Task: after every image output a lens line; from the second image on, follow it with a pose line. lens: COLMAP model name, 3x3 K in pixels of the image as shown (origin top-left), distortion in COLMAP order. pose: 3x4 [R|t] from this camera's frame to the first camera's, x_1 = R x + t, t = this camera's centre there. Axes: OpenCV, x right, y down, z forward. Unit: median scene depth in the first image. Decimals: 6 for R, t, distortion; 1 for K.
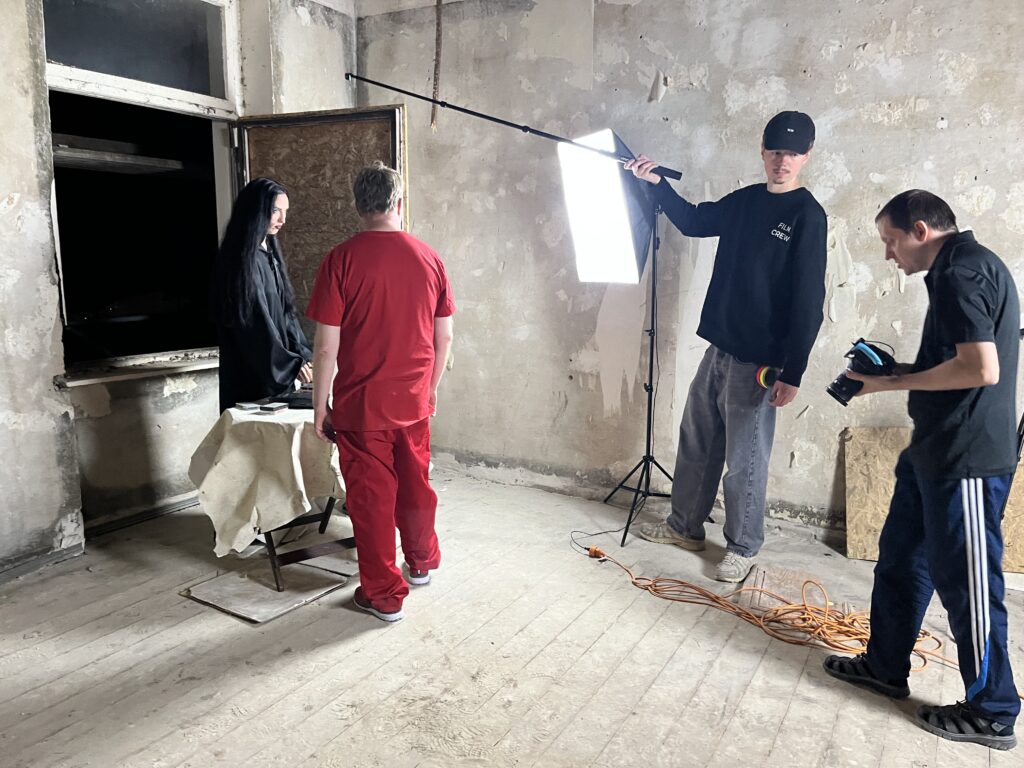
lens RADIAL K [[768.1, 0, 511.7], [0, 768.1, 391.7], [0, 0, 1]] dist [0.047120, -0.071592]
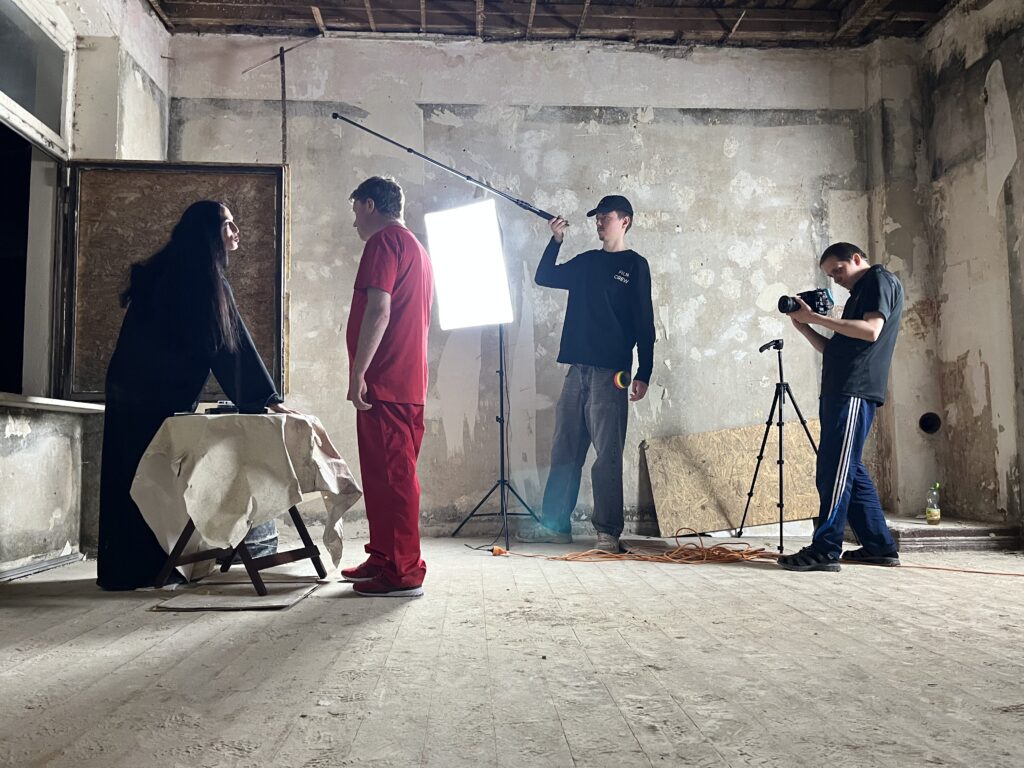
lens RADIAL K [[768.1, 0, 518.8], [0, 768.1, 380.7], [0, 0, 1]] dist [0.047120, -0.071592]
pose [[0.842294, 0.017328, 0.538739, -0.433046], [0.116288, 0.970104, -0.213014, 0.190442], [-0.526324, 0.242070, 0.815098, 0.006115]]
